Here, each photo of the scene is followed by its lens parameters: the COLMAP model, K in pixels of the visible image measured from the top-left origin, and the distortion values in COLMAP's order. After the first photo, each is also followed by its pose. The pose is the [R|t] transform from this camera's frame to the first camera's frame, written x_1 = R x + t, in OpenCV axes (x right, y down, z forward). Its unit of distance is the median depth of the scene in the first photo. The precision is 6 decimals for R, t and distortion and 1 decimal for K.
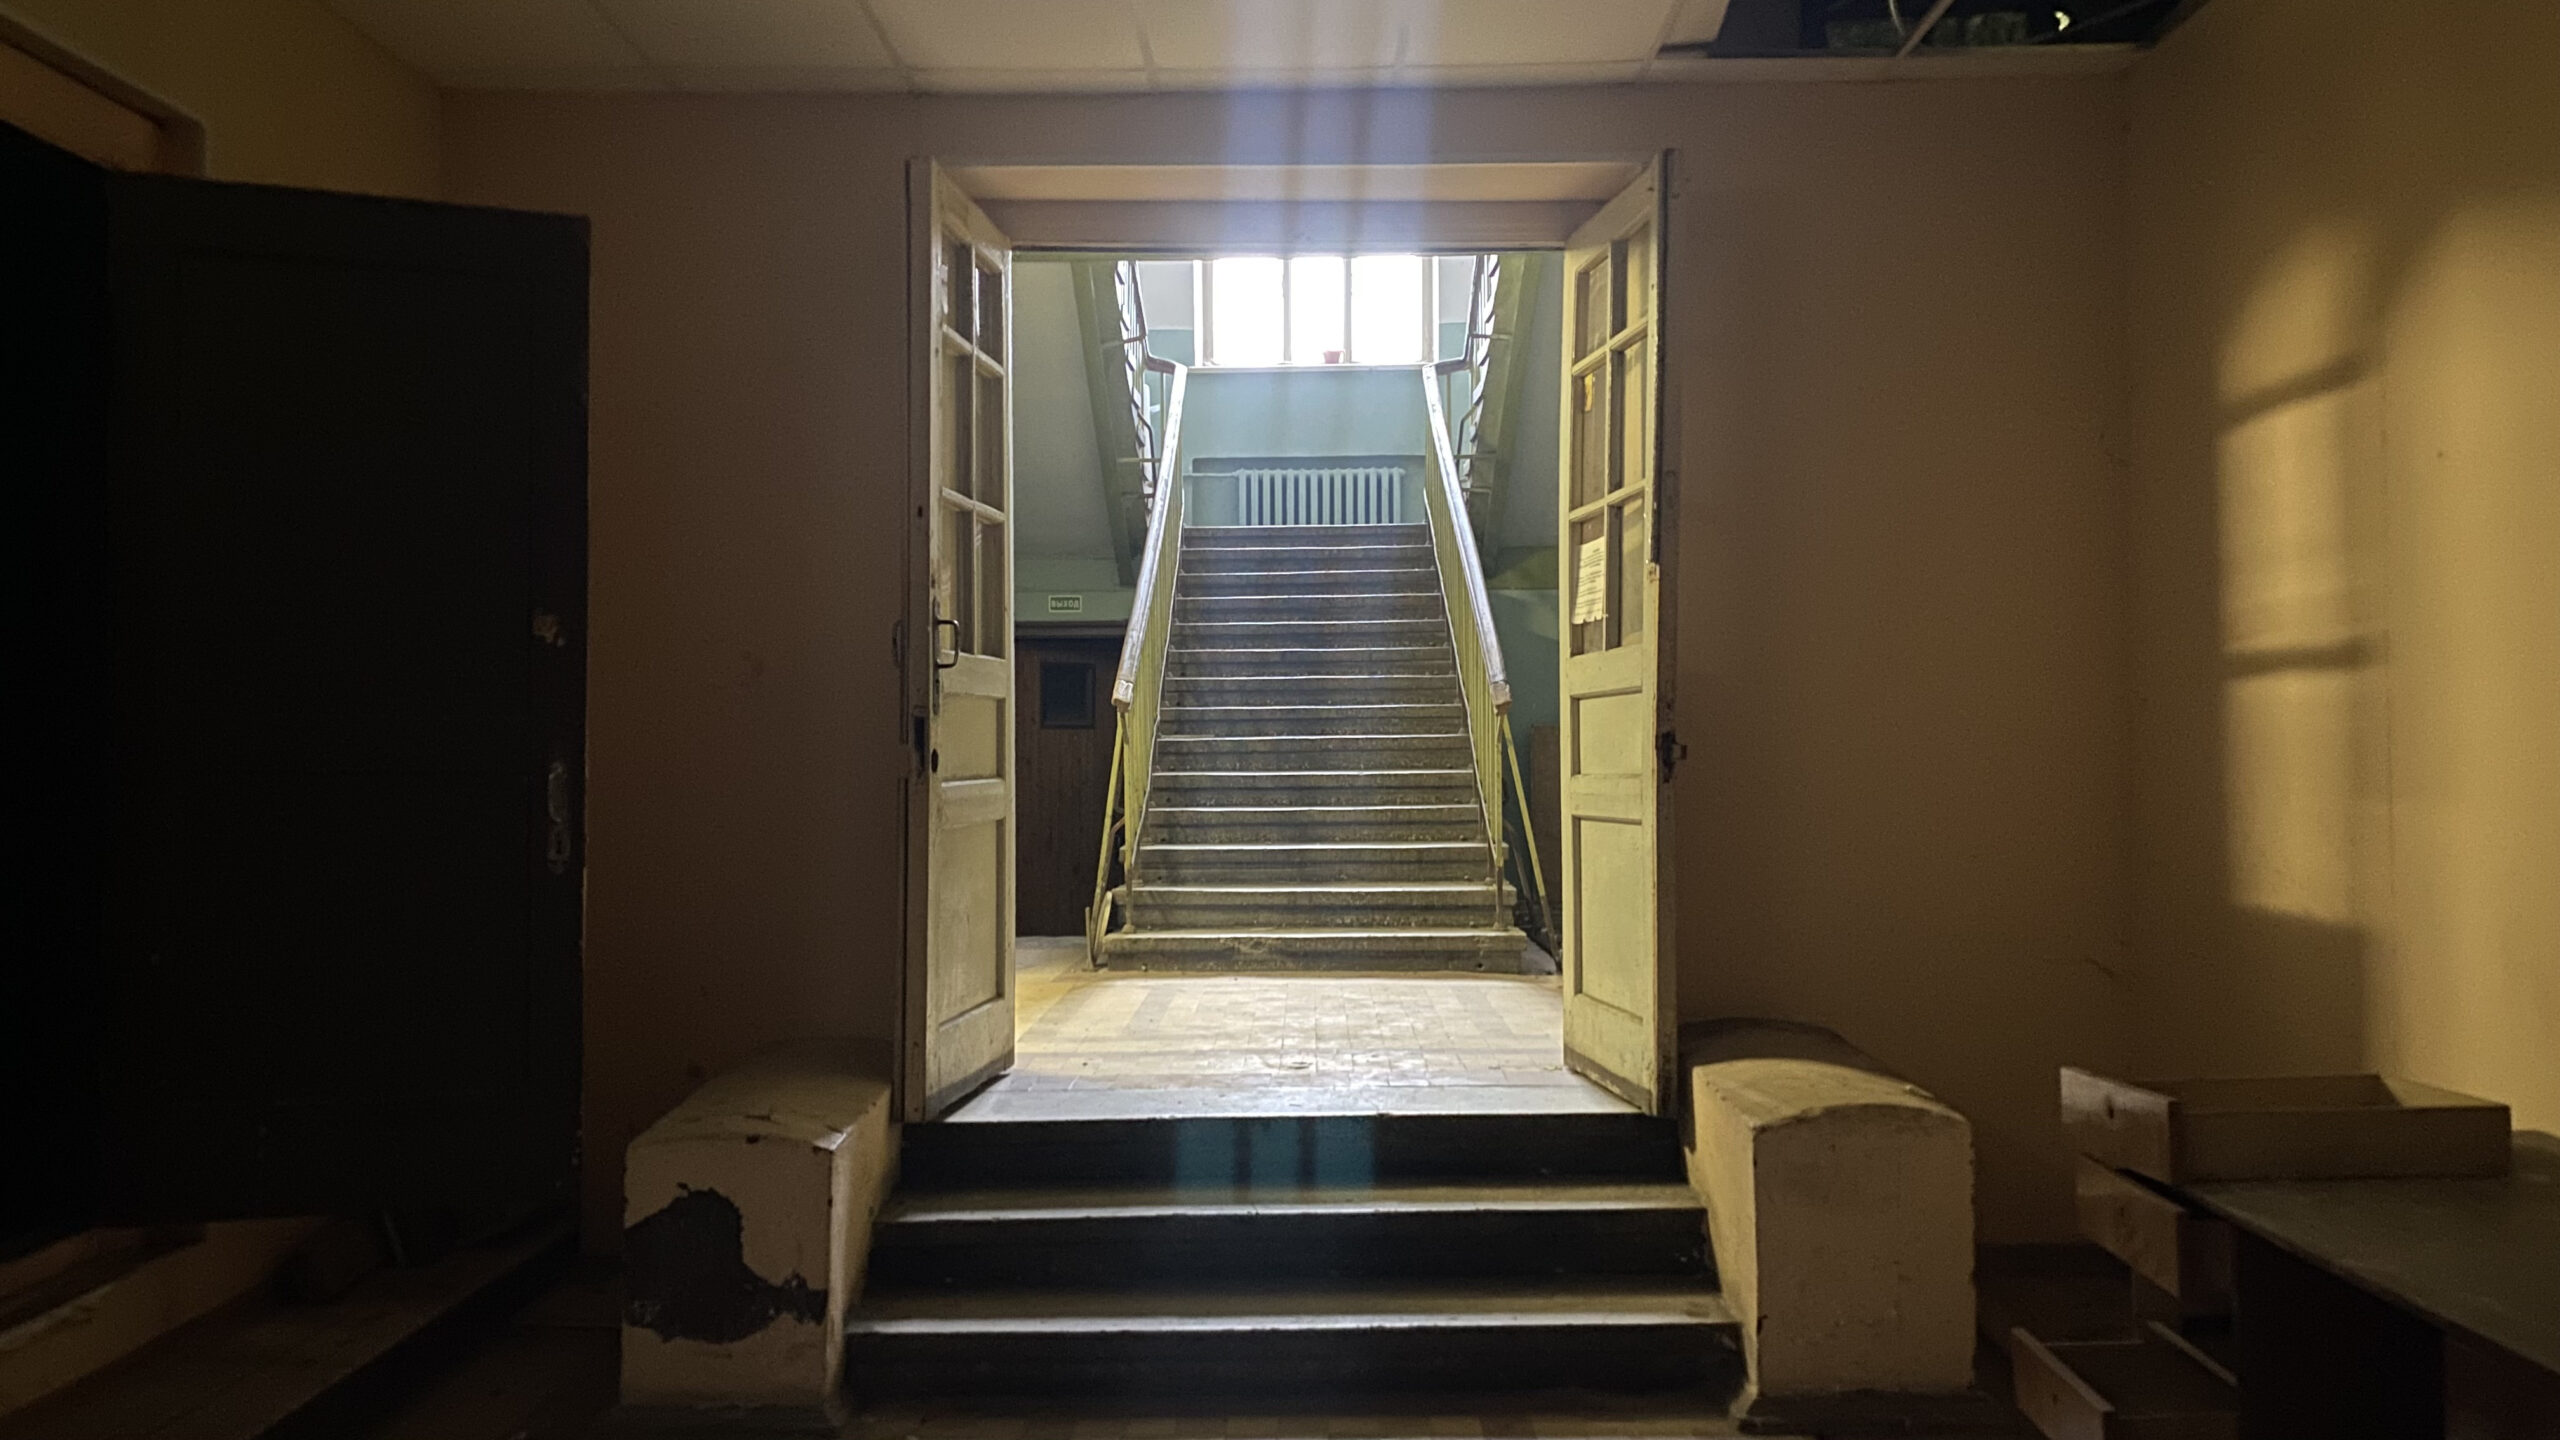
lens RADIAL K [[1945.4, 0, 1272.3], [0, 1945.4, 717.8], [0, 0, 1]] dist [0.035662, -0.041566]
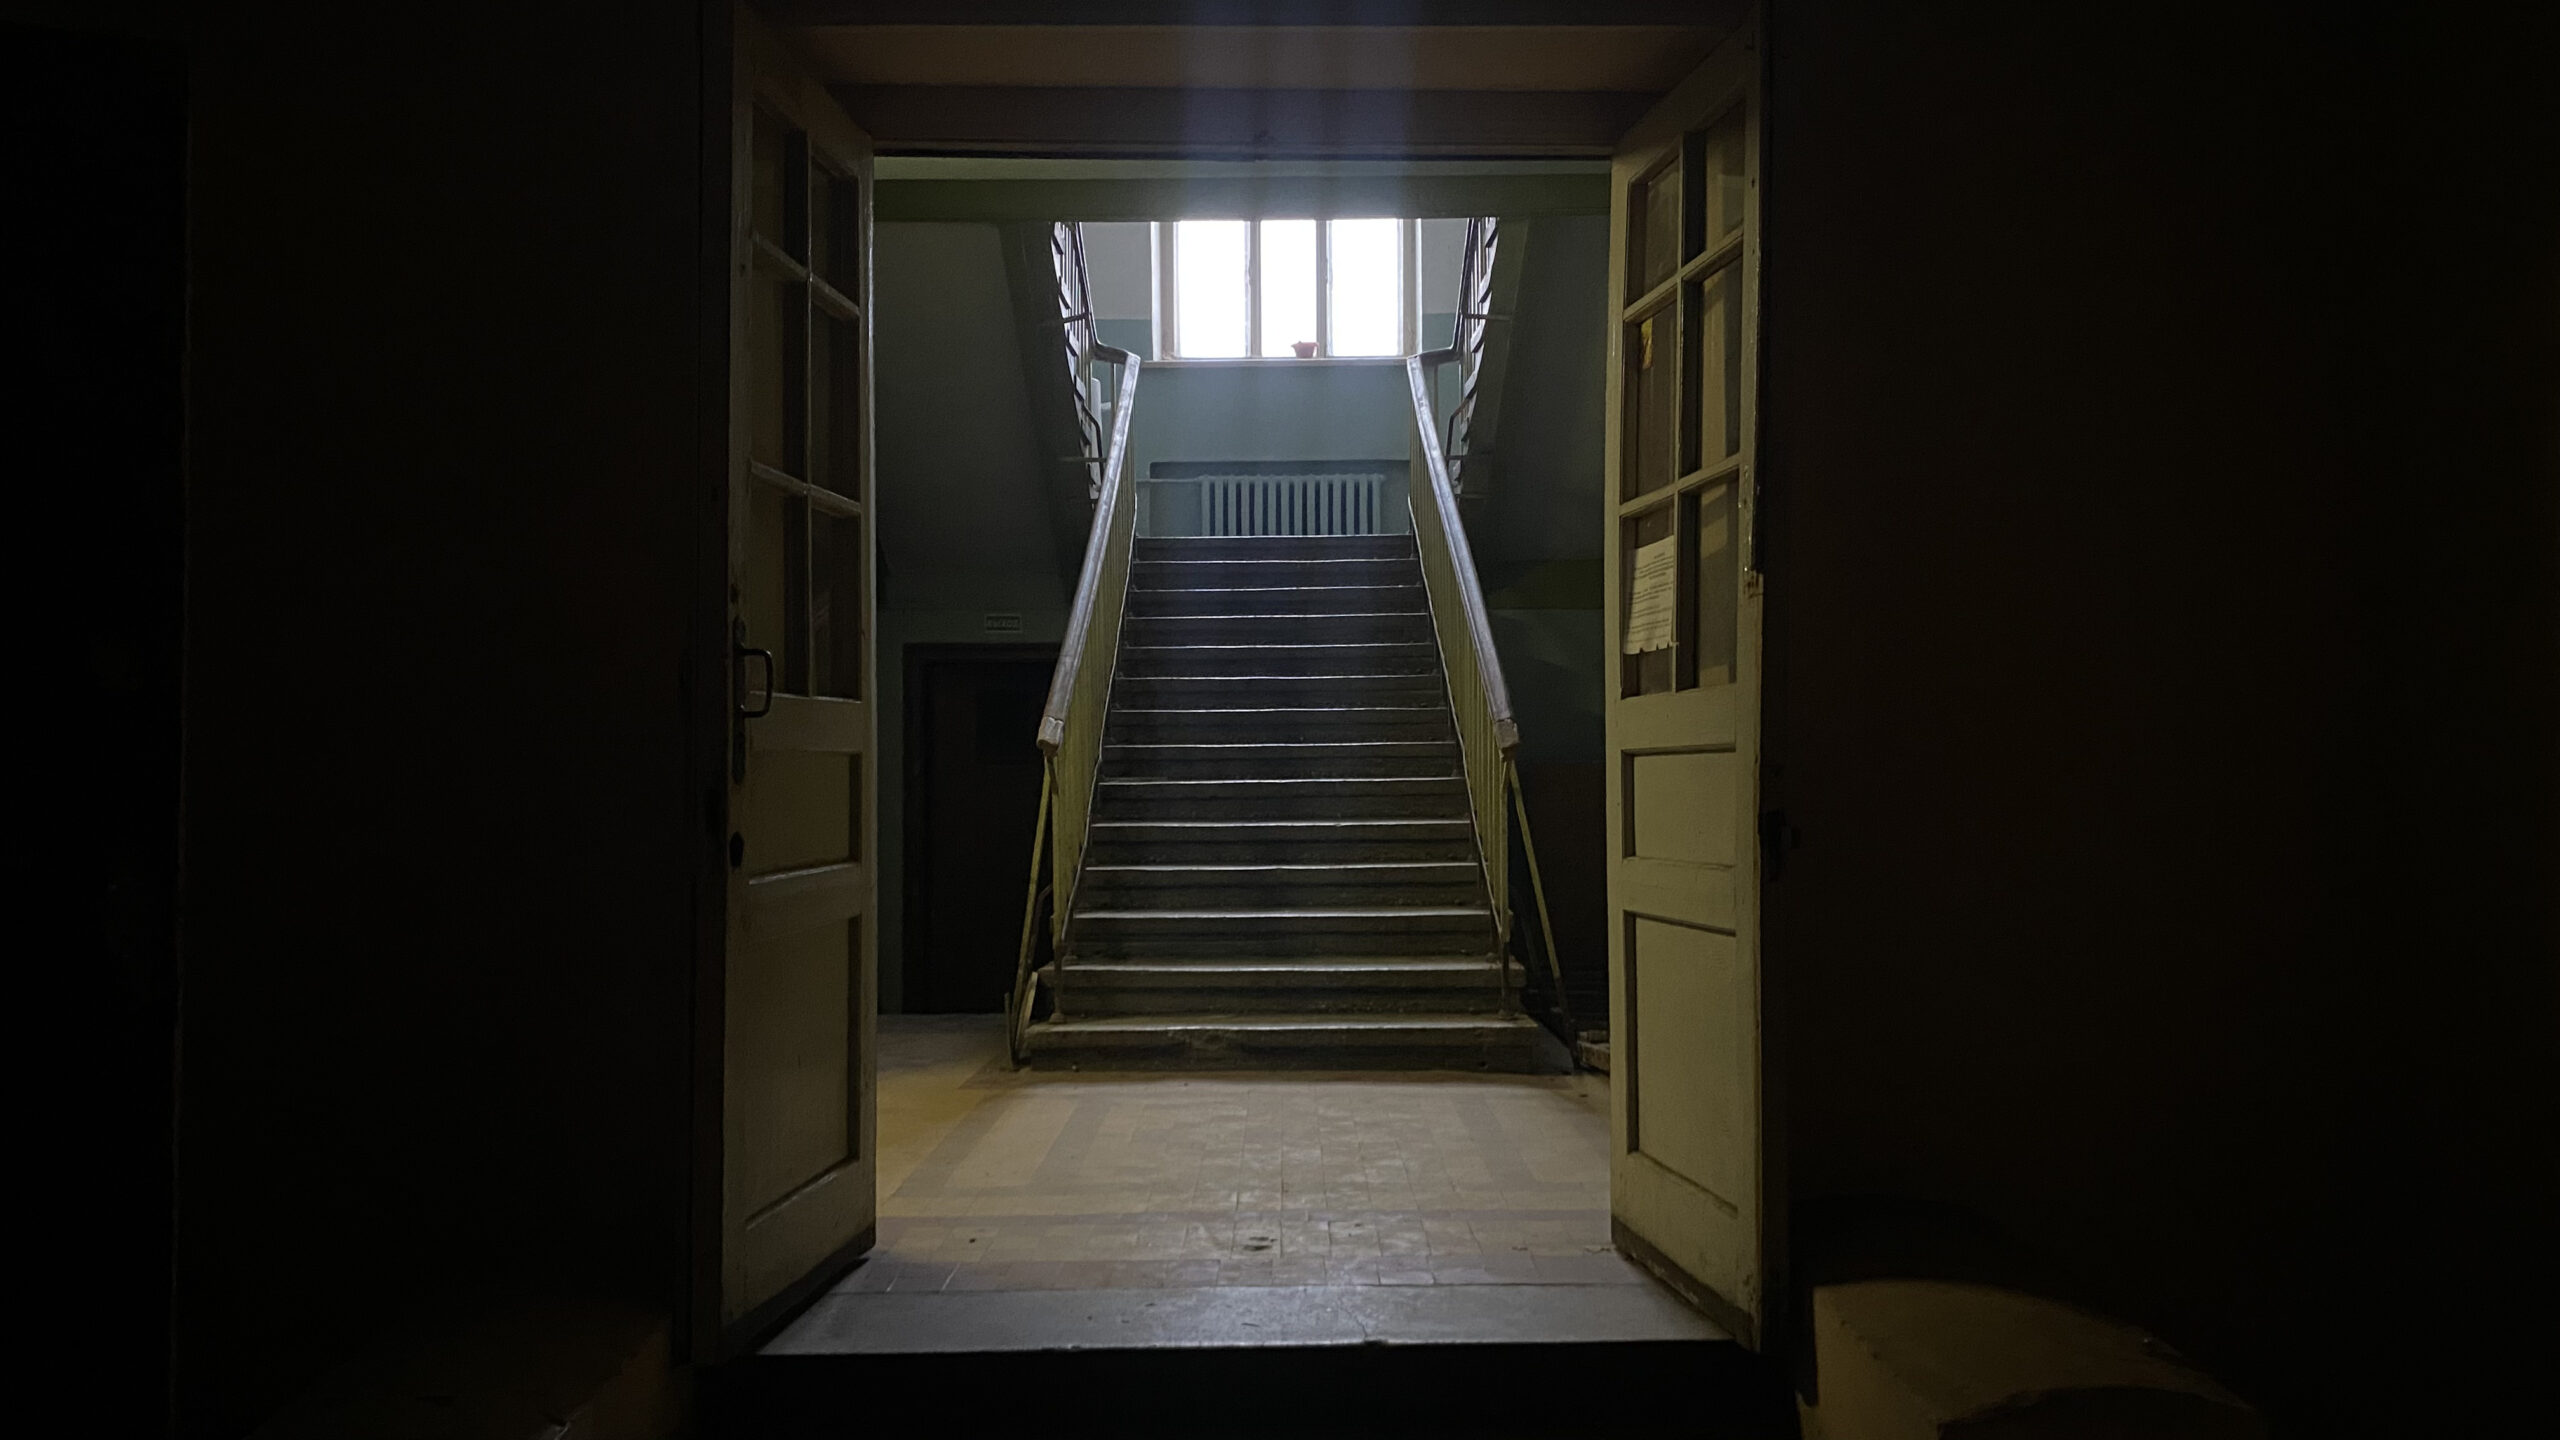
lens RADIAL K [[1945.4, 0, 1298.7], [0, 1945.4, 738.9], [0, 0, 1]] dist [0.035662, -0.041566]
pose [[0.999630, 0.000425, 0.027189, 0.008562], [-0.000454, 0.999999, 0.001065, -0.015670], [-0.027188, -0.001077, 0.999630, 0.243483]]
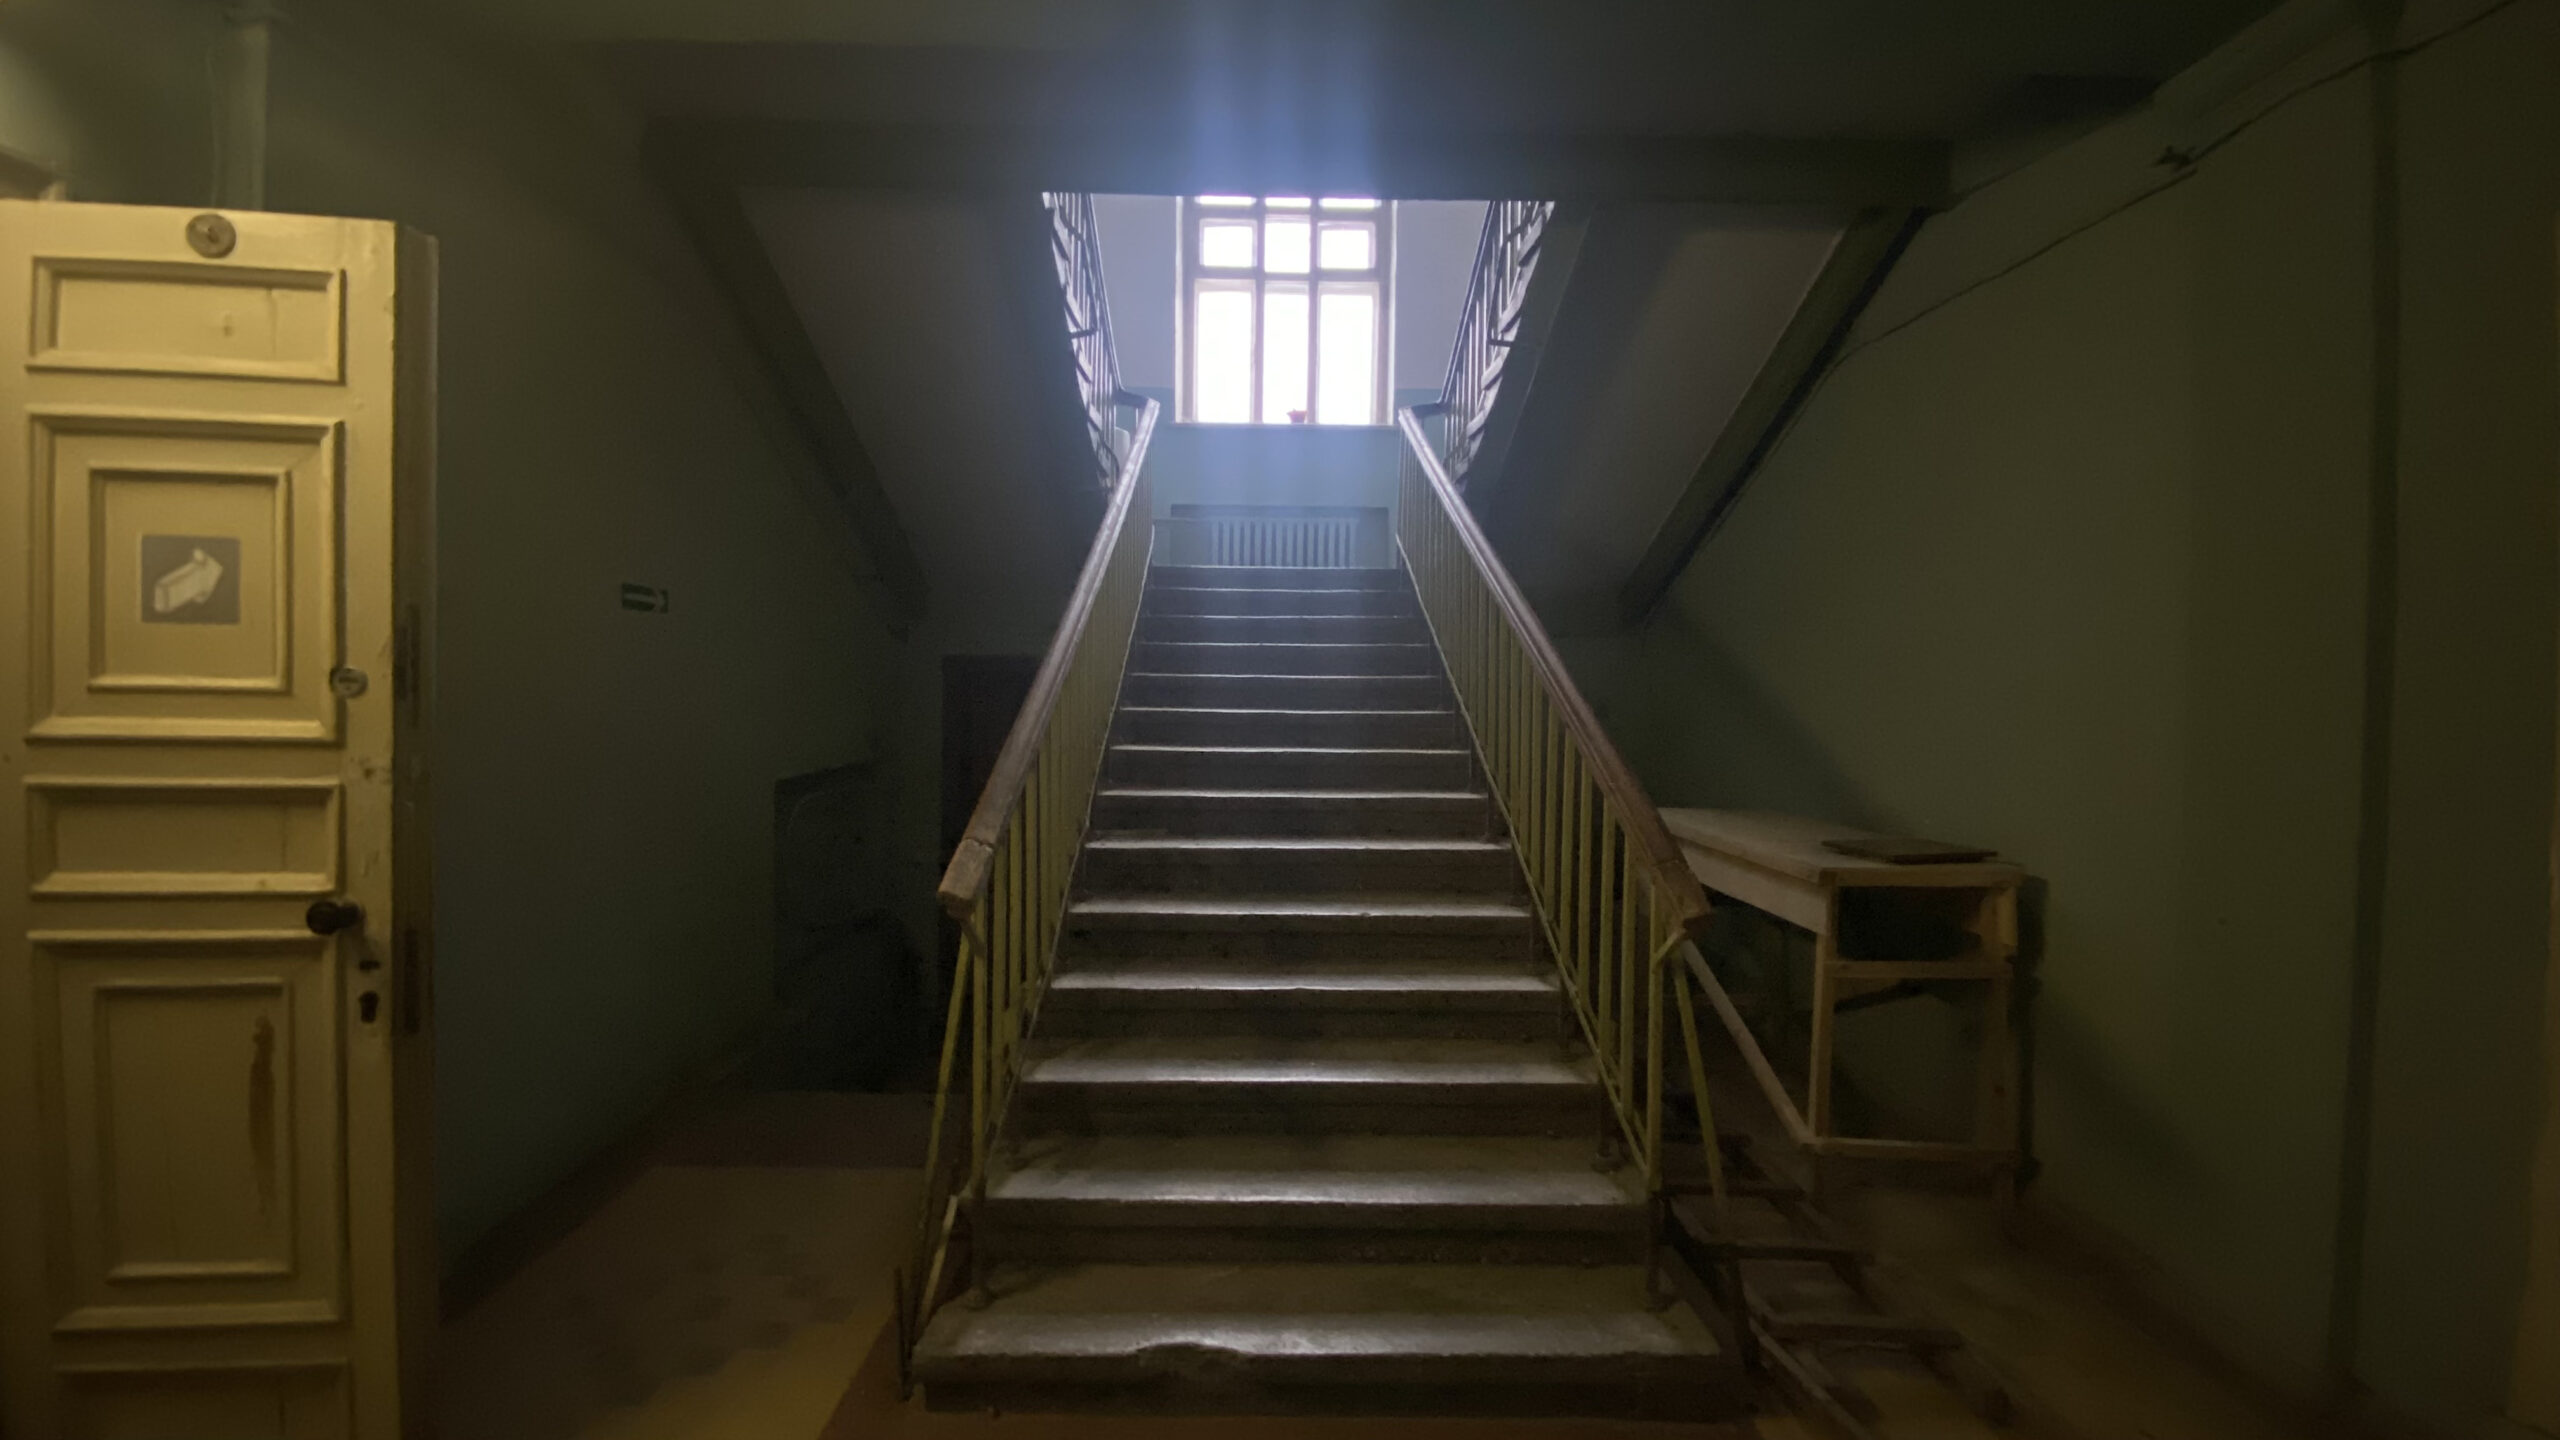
lens RADIAL K [[1020.1, 0, 1278.1], [0, 1020.1, 711.6], [0, 0, 1]] dist [0.031810, -0.001098]
pose [[0.998781, 0.020854, 0.044743, -0.008097], [-0.022569, 0.999017, 0.038157, -0.097063], [-0.043903, -0.039120, 0.998270, 1.022695]]
